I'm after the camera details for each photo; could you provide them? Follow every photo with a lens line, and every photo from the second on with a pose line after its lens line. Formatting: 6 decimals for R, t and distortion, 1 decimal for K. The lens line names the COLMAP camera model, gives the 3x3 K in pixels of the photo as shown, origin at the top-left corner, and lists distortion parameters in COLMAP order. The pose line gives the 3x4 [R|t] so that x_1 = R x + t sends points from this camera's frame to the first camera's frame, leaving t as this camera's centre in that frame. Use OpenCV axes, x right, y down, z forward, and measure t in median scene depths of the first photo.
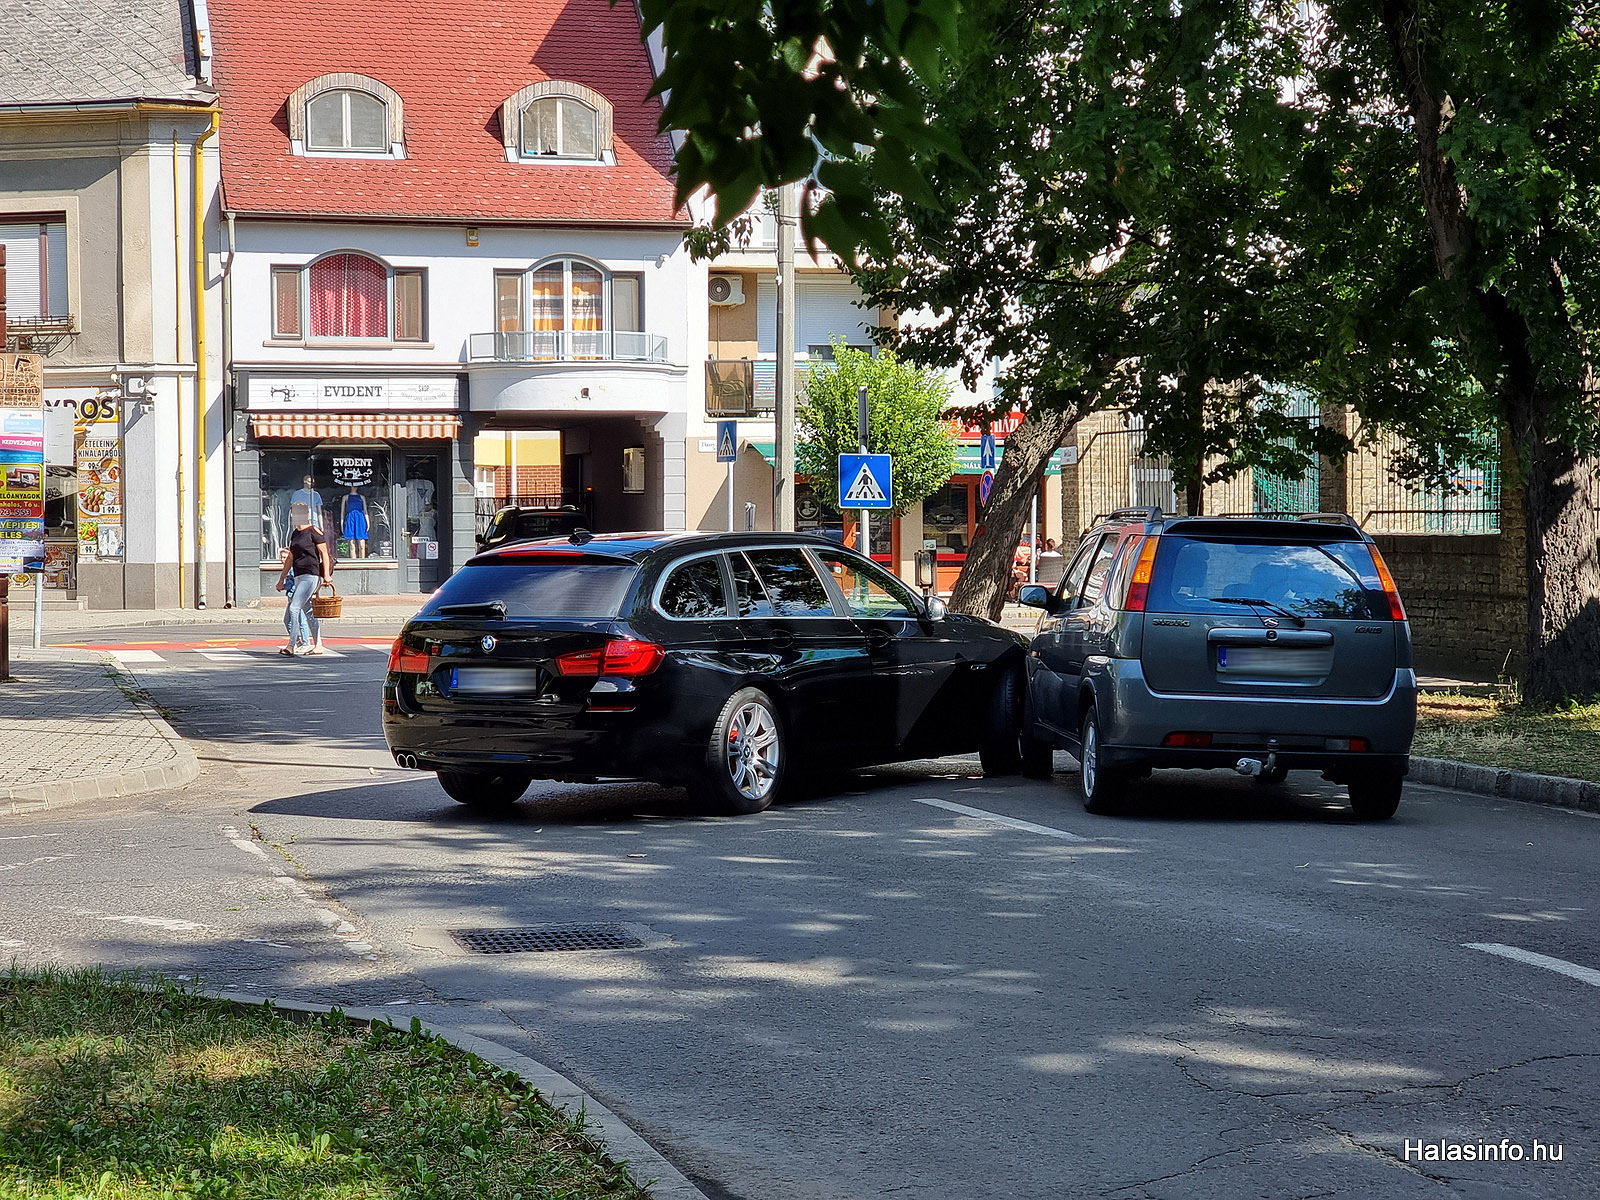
lens RADIAL K [[3354.9, 0, 800.1], [0, 3354.9, 599.1], [0, 0, 1]] dist [-0.064608, 0.000000]
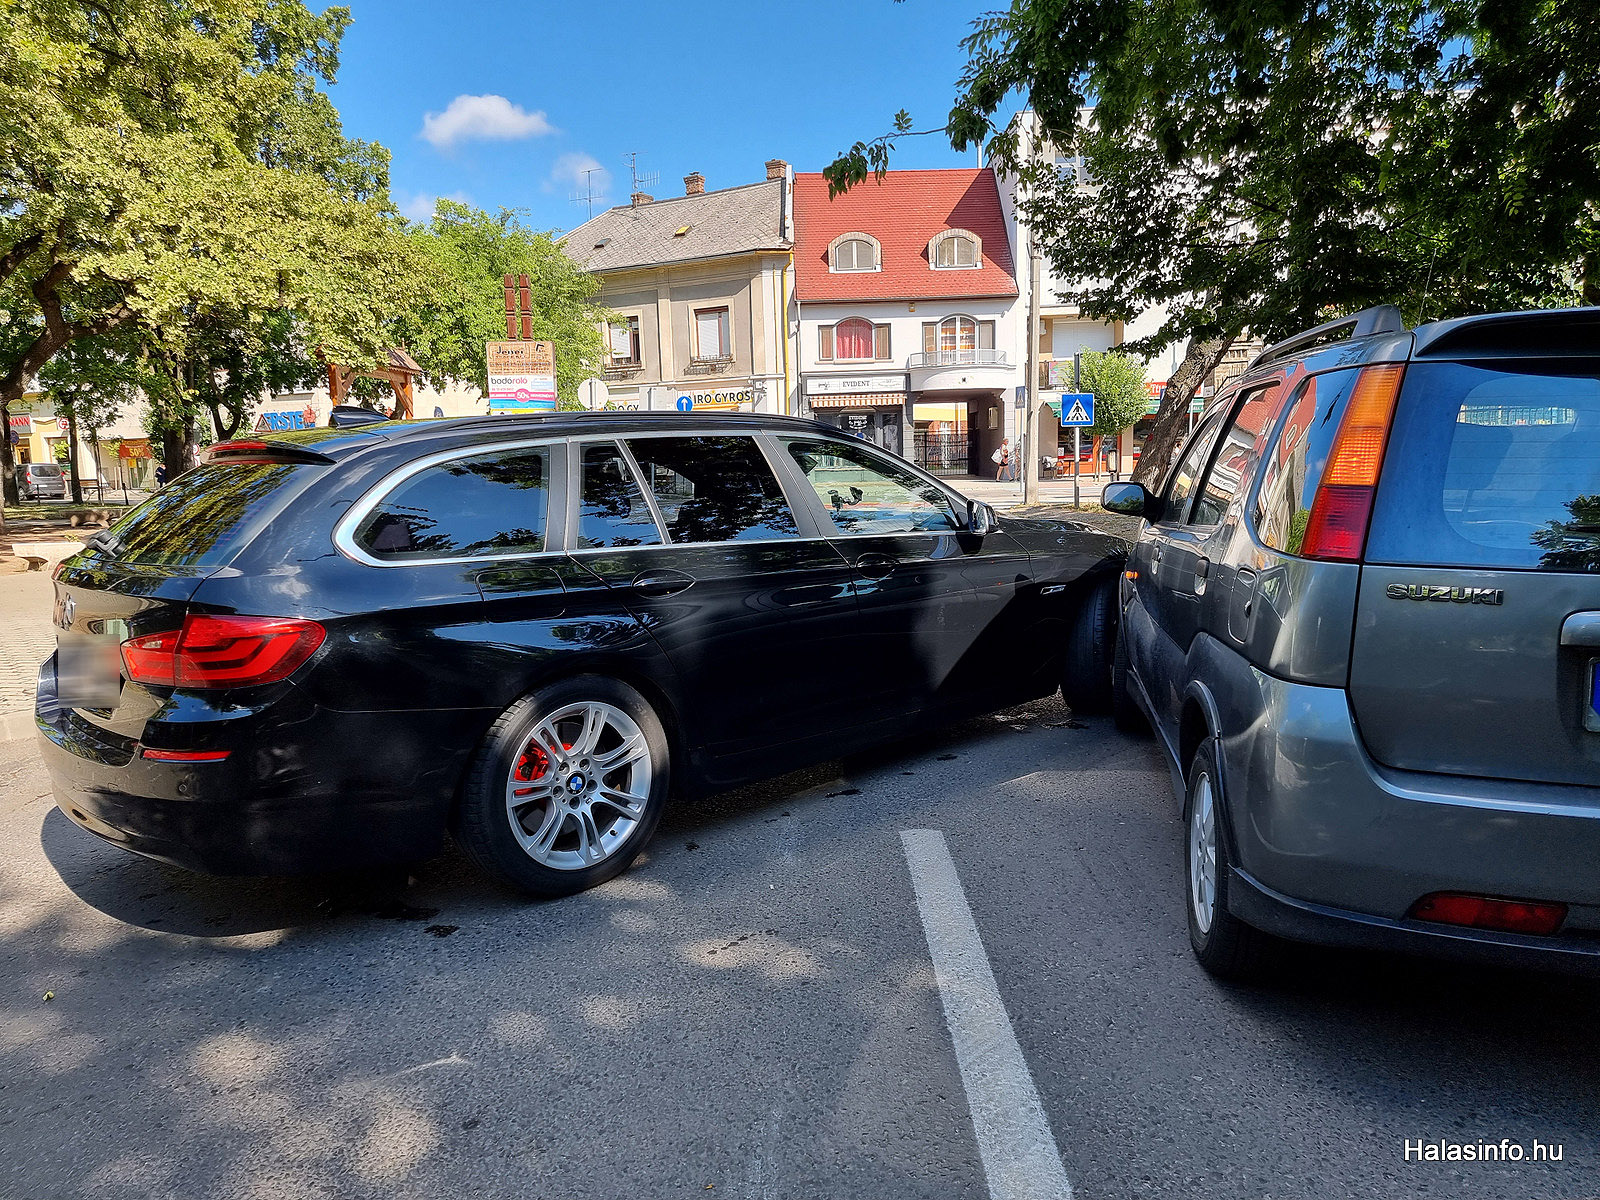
lens RADIAL K [[1100.0, 0, 794.5], [0, 1100.0, 607.8], [0, 0, 1]] dist [0.043137, 0.001683]
pose [[0.961158, 0.016557, -0.275501, 0.026053], [0.016390, 0.993013, 0.116860, -0.002436], [0.275511, -0.116837, 0.954171, 0.294416]]
